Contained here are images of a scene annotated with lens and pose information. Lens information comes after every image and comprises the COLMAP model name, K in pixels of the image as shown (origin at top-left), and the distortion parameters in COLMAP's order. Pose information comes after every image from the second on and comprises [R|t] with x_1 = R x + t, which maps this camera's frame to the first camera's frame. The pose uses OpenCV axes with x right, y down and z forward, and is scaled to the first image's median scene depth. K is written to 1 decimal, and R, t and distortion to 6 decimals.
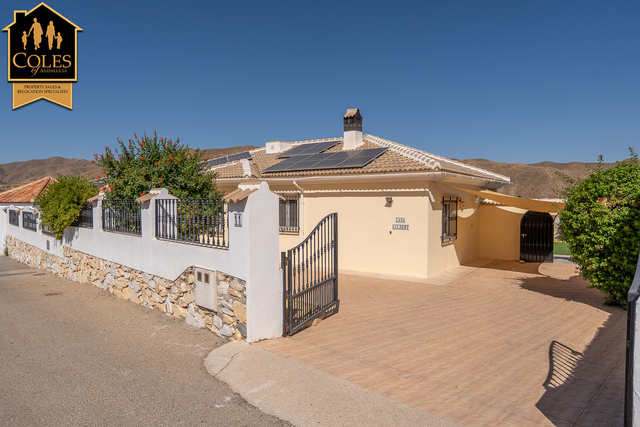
lens RADIAL K [[421.1, 0, 320.3], [0, 421.1, 214.6], [0, 0, 1]] dist [-0.004447, -0.000427]
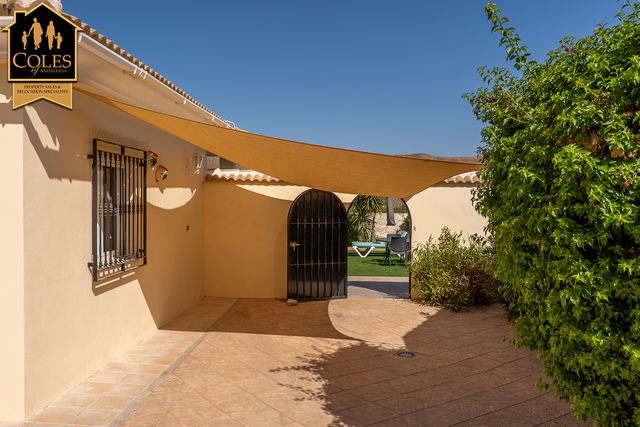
lens RADIAL K [[547.5, 0, 320.2], [0, 547.5, 212.5], [0, 0, 1]] dist [0.005178, -0.000185]
pose [[0.842436, -0.011211, 0.538680, 0.185513], [0.014113, 0.999900, -0.001261, 0.014217], [-0.538612, 0.008665, 0.842509, 0.487441]]
